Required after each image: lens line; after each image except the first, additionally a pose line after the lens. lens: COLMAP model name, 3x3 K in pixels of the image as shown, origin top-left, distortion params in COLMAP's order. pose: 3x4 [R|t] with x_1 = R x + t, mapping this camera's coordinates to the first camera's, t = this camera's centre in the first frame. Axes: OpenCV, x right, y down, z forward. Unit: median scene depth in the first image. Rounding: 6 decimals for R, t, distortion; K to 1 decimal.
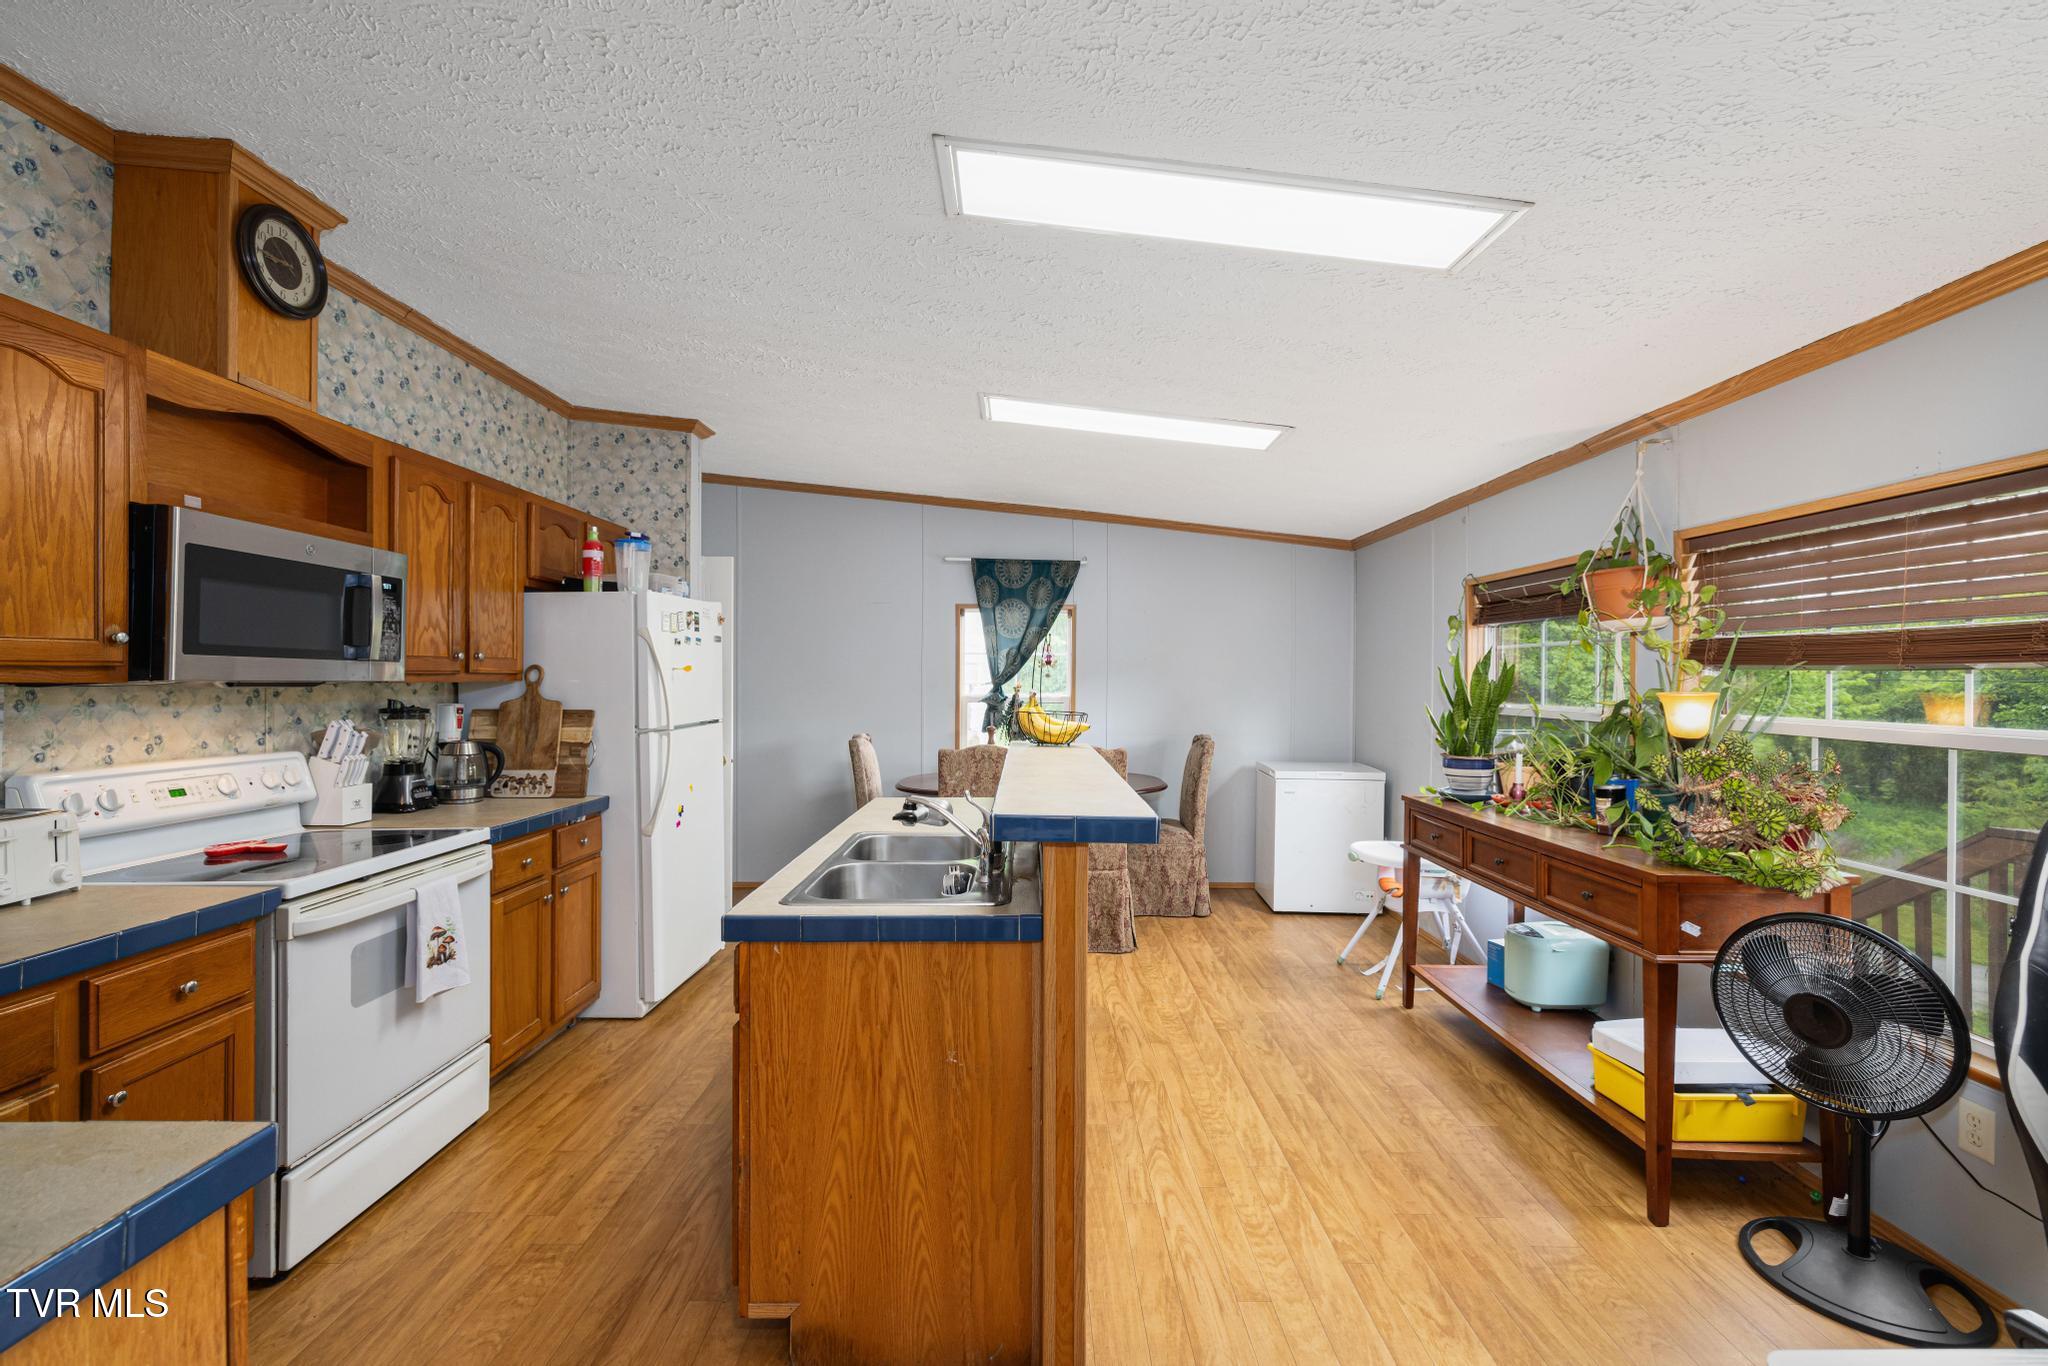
lens RADIAL K [[864.0, 0, 1030.7], [0, 864.0, 680.4], [0, 0, 1]] dist [-0.001206, 0.000387]
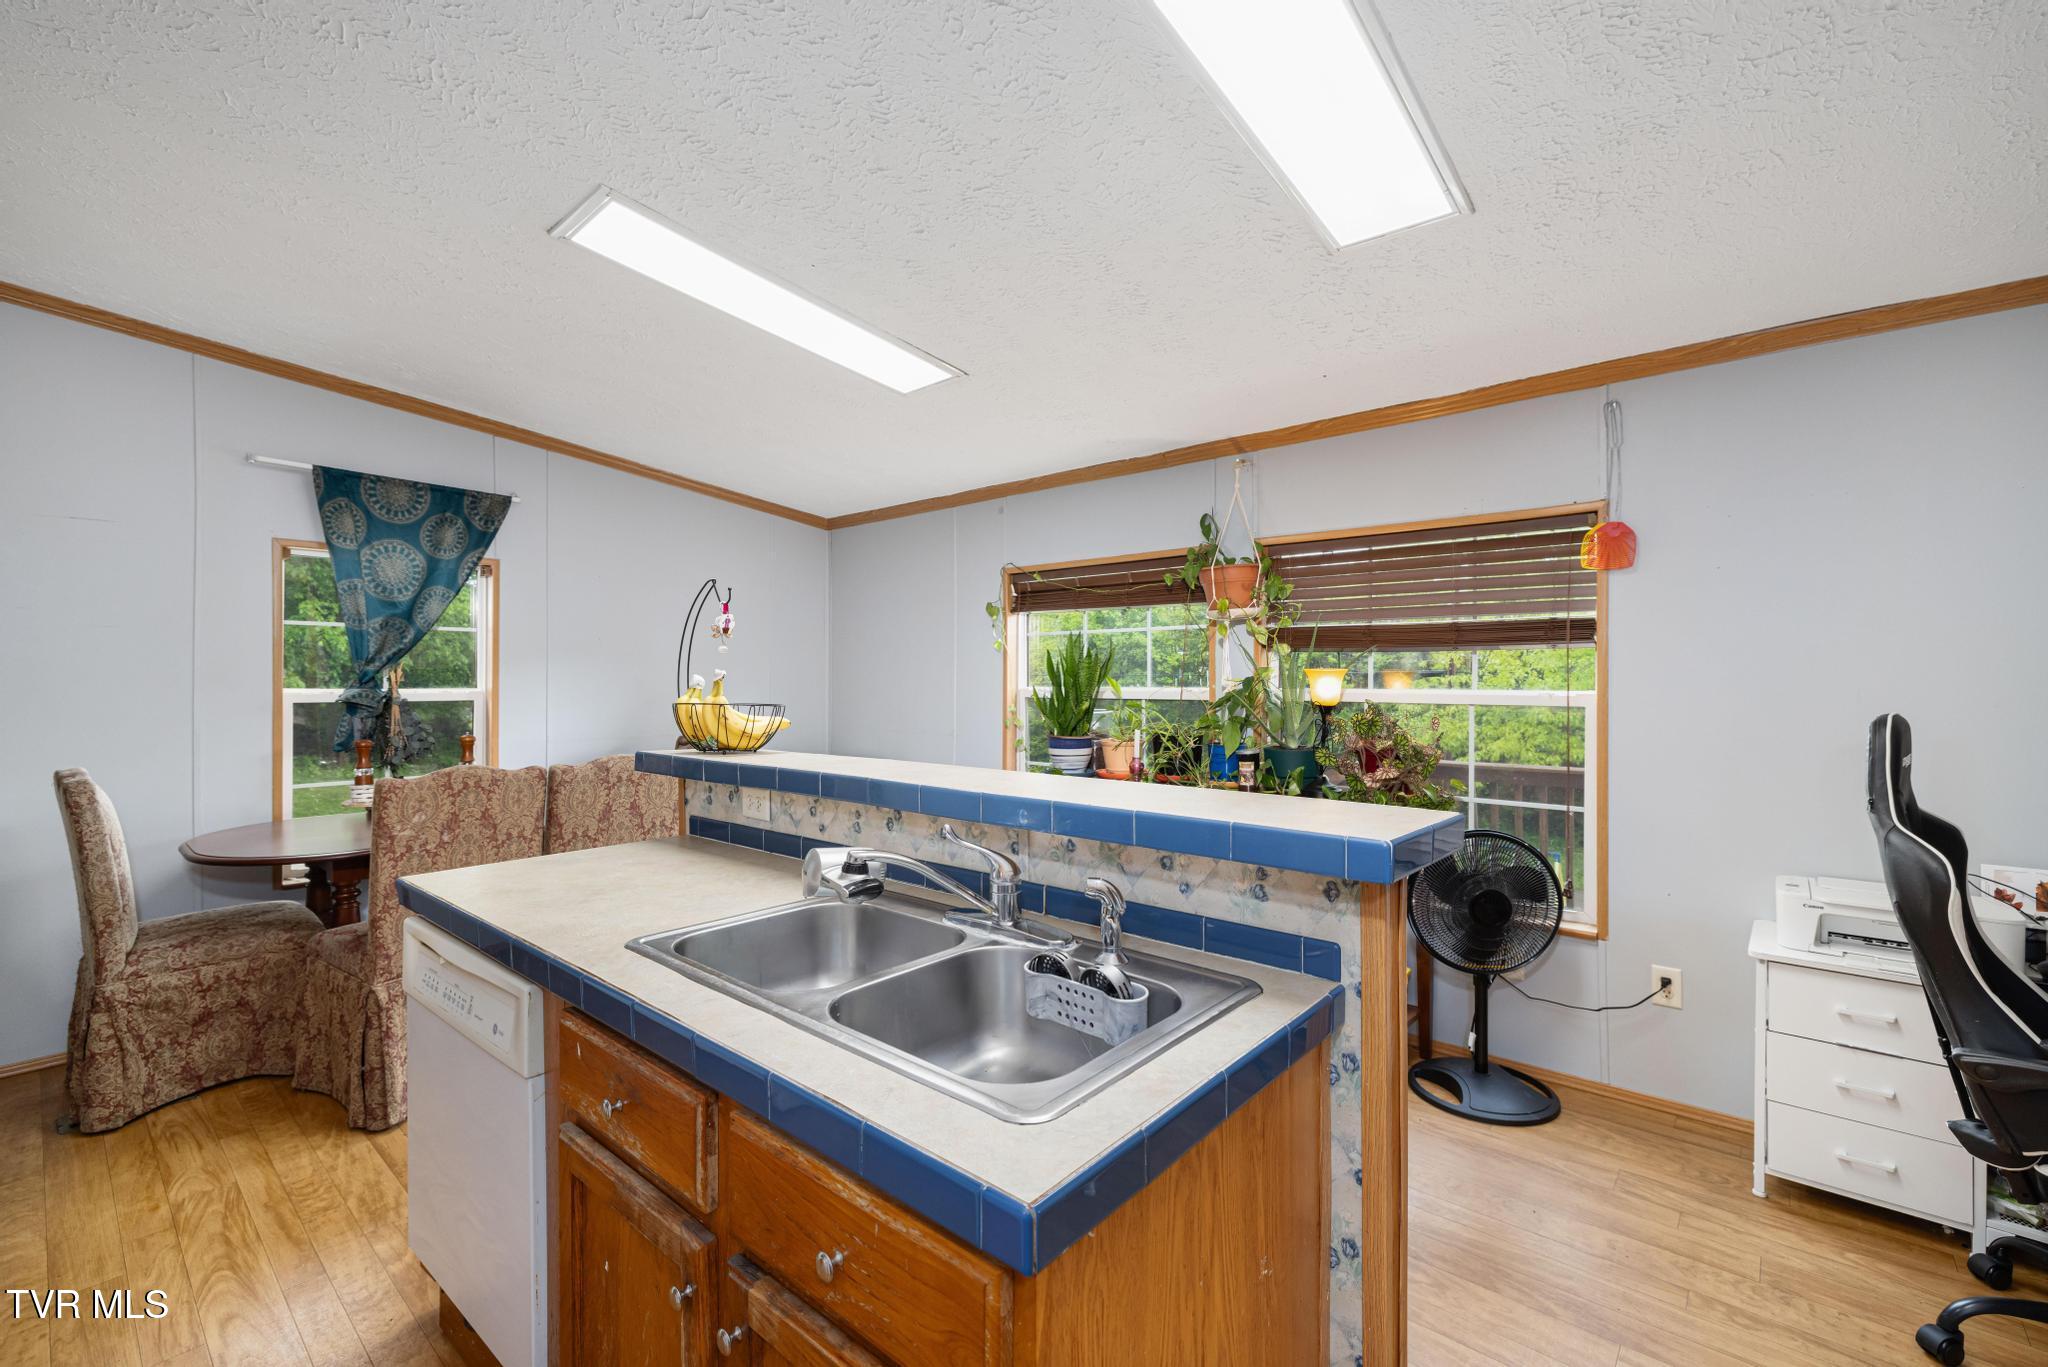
lens RADIAL K [[864.0, 0, 1030.7], [0, 864.0, 680.9], [0, 0, 1]] dist [-0.001206, 0.000387]
pose [[0.660885, -0.008184, 0.750442, -0.264391], [0.005956, 0.999966, 0.005660, 0.013331], [-0.750463, 0.000729, 0.660912, 0.304406]]
